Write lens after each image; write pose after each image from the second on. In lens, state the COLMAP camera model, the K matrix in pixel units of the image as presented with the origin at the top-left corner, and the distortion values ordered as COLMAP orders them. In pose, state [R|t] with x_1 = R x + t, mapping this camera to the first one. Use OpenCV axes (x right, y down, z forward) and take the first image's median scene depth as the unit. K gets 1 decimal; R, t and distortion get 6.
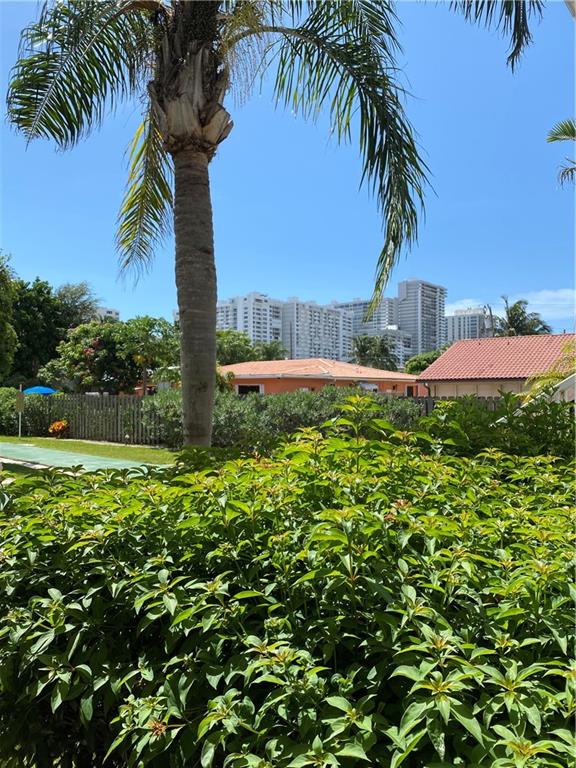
lens RADIAL K [[585.6, 0, 288.0], [0, 585.6, 384.0], [0, 0, 1]] dist [0.001681, 0.007410]
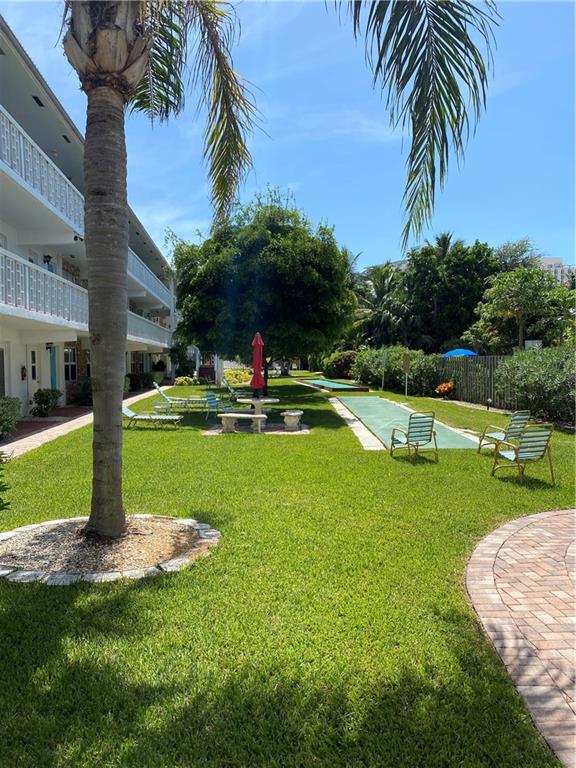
lens RADIAL K [[585.6, 0, 288.0], [0, 585.6, 384.0], [0, 0, 1]] dist [0.001681, 0.007410]
pose [[0.687998, 0.025851, -0.725252, 0.169744], [0.019974, 0.998312, 0.054533, 0.005855], [0.725437, -0.052005, 0.686321, 0.115490]]
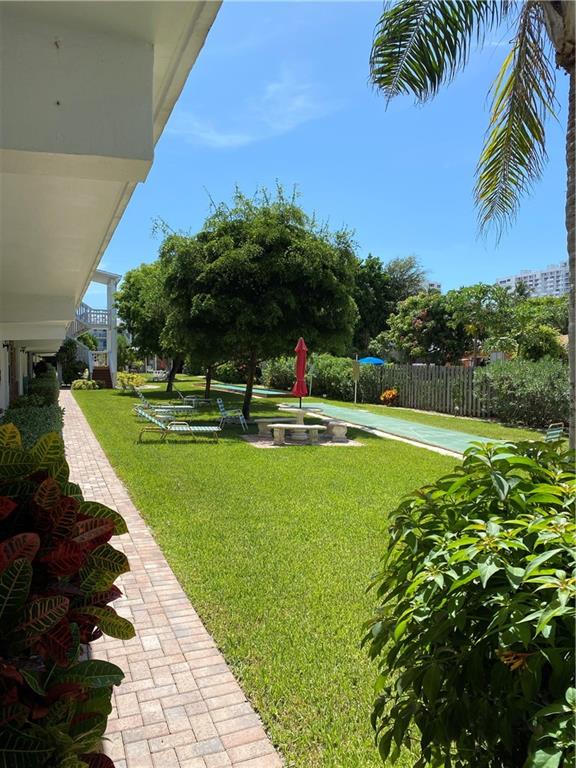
lens RADIAL K [[577.9, 0, 286.6], [0, 577.9, 395.2], [0, 0, 1]] dist [0.007220, -0.000629]
pose [[0.858754, 0.040403, -0.510793, -0.021775], [-0.005565, 0.997563, 0.069550, 0.001923], [0.512358, -0.056884, 0.856886, 0.017644]]
